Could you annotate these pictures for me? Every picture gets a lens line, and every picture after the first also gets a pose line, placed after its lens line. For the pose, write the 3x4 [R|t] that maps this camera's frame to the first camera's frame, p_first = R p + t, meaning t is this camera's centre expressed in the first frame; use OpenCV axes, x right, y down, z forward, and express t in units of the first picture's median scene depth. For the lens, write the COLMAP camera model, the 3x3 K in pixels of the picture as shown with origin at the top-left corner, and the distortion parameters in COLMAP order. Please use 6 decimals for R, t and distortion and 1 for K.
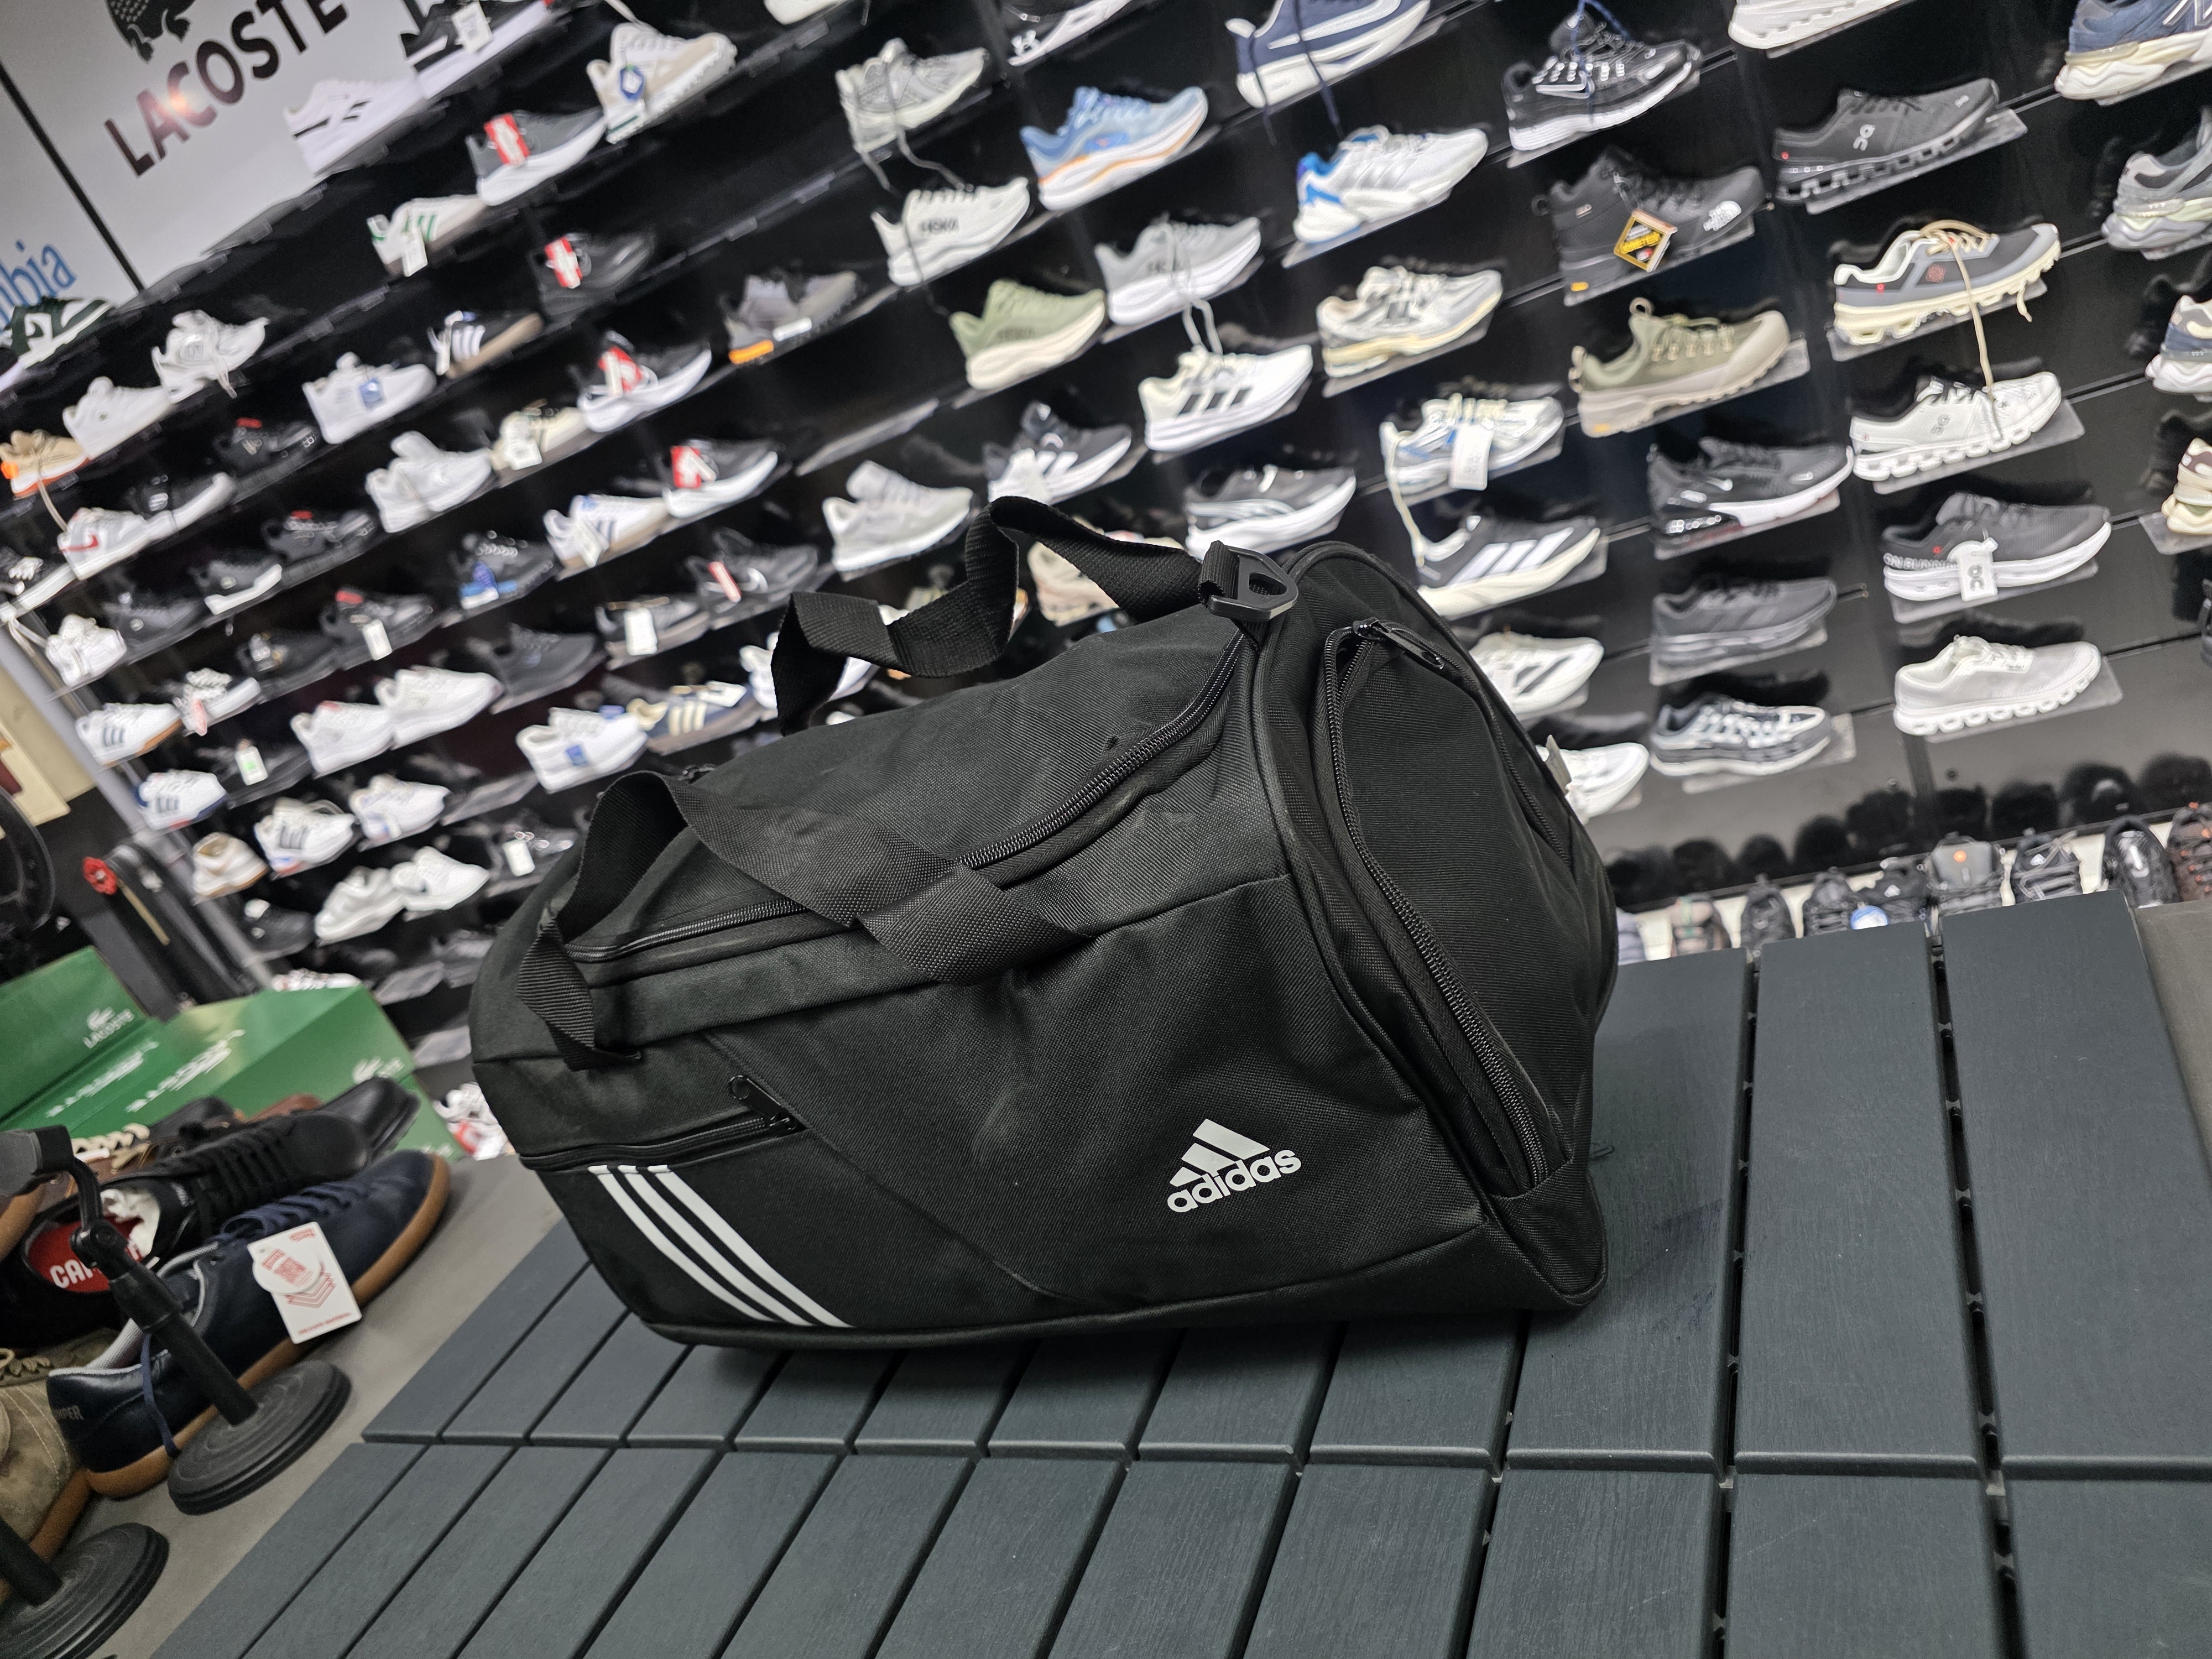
lens RADIAL K [[1510.9, 0, 1124.1], [0, 1510.9, 849.6], [0, 0, 1]] dist [0.024538, -0.024534]
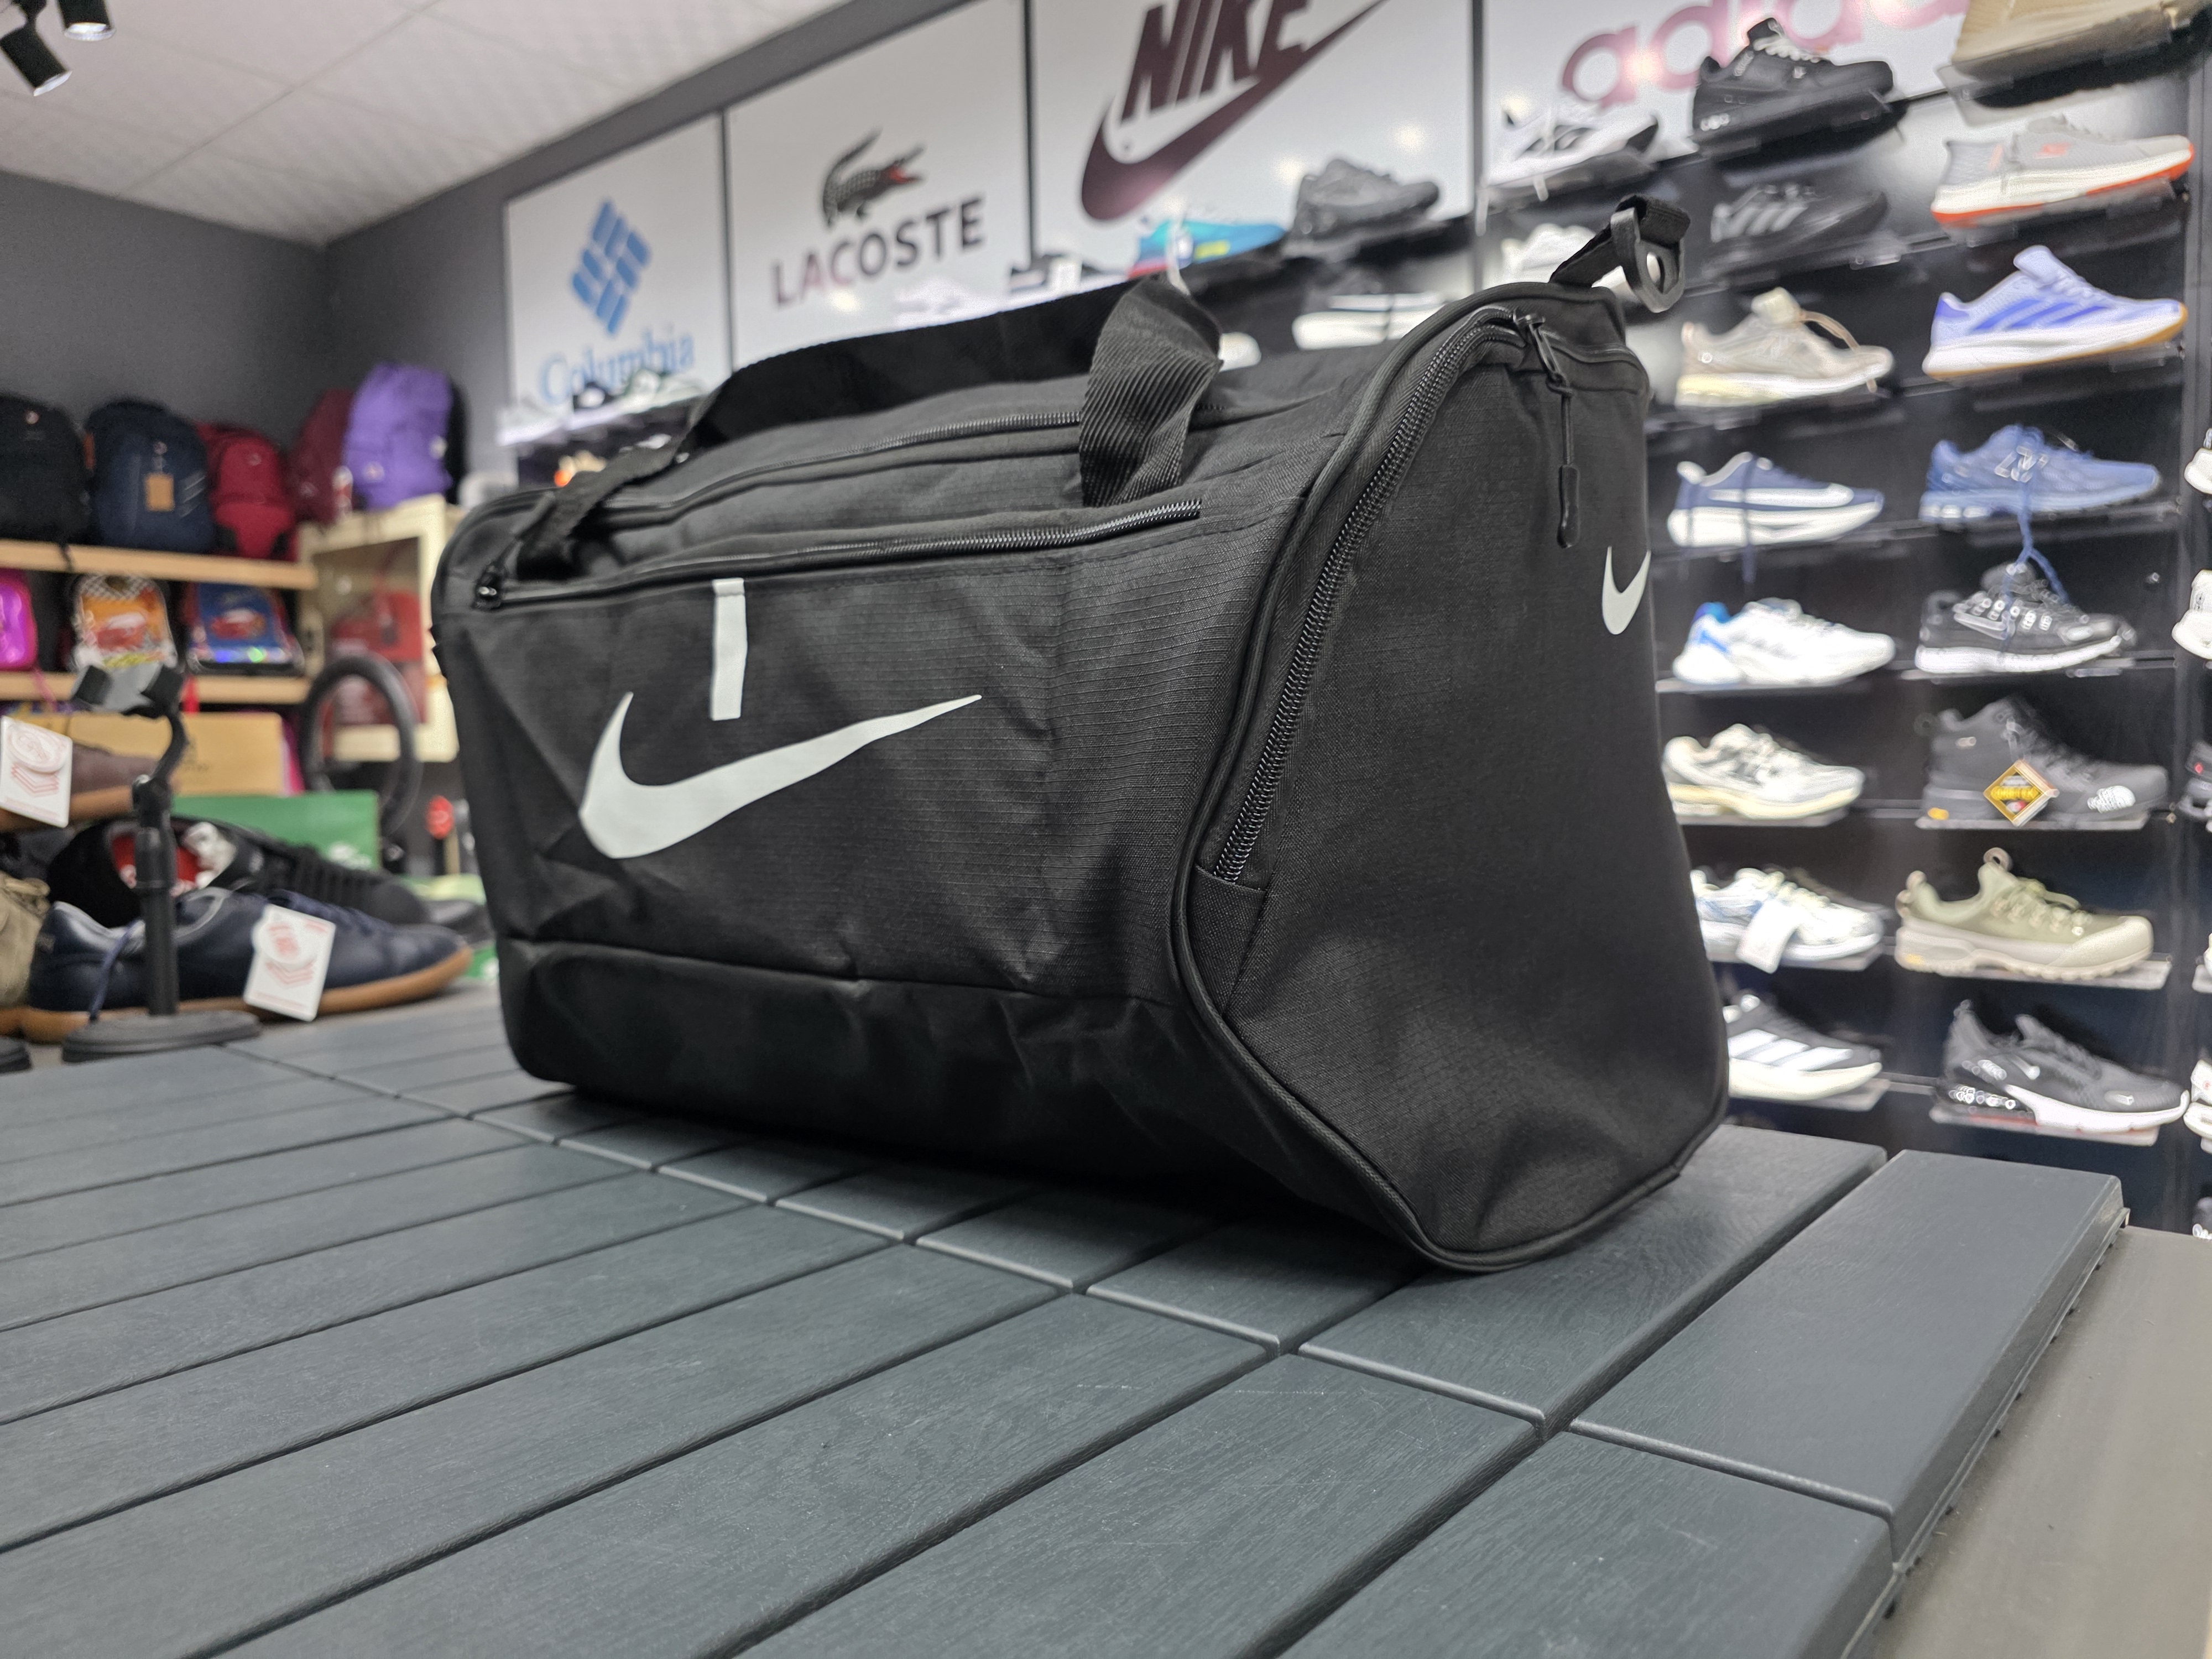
lens RADIAL K [[1527.2, 0, 1115.3], [0, 1527.2, 838.8], [0, 0, 1]] dist [0.020952, -0.022489]
pose [[0.881750, 0.398625, -0.252220, 0.083705], [-0.452802, 0.865138, -0.215654, 0.080505], [0.132240, 0.304359, 0.943334, 0.017757]]
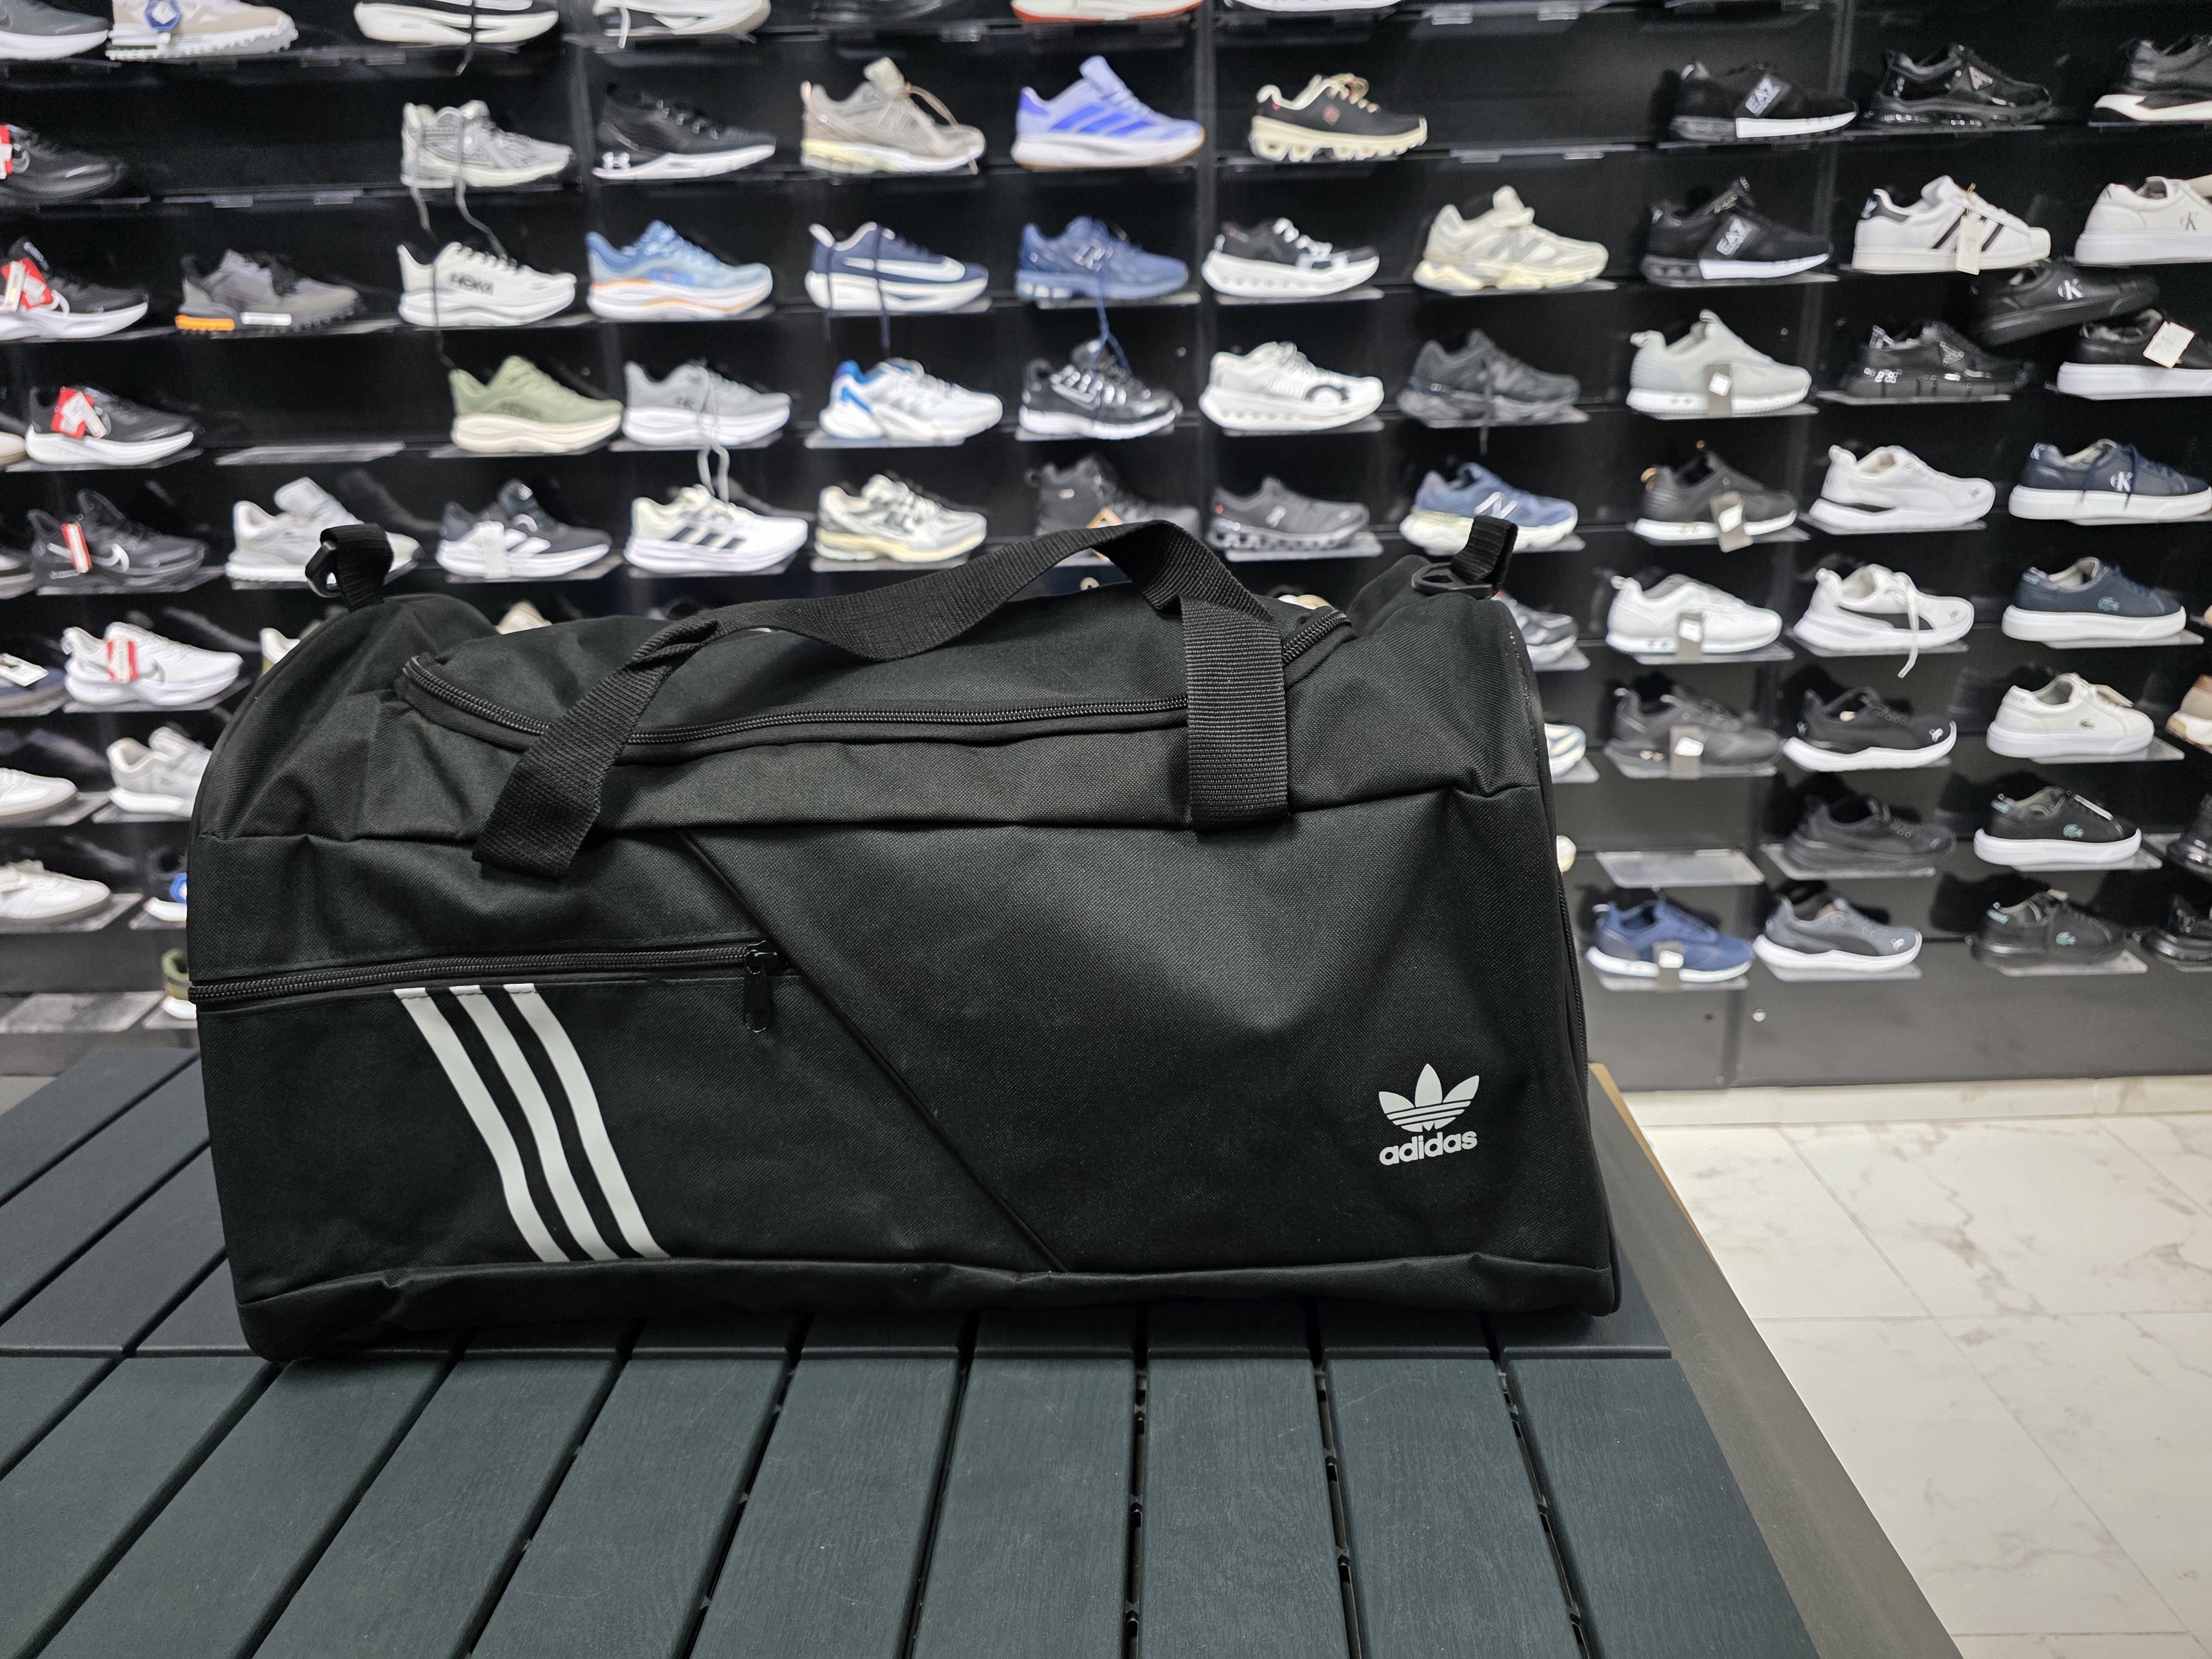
lens RADIAL K [[1507.1, 0, 1100.8], [0, 1507.1, 821.9], [0, 0, 1]] dist [0.028052, -0.028556]
pose [[0.871712, 0.253305, 0.419470, -0.092173], [-0.182008, 0.962160, -0.202784, 0.053705], [-0.454964, 0.100422, 0.884830, -0.027396]]
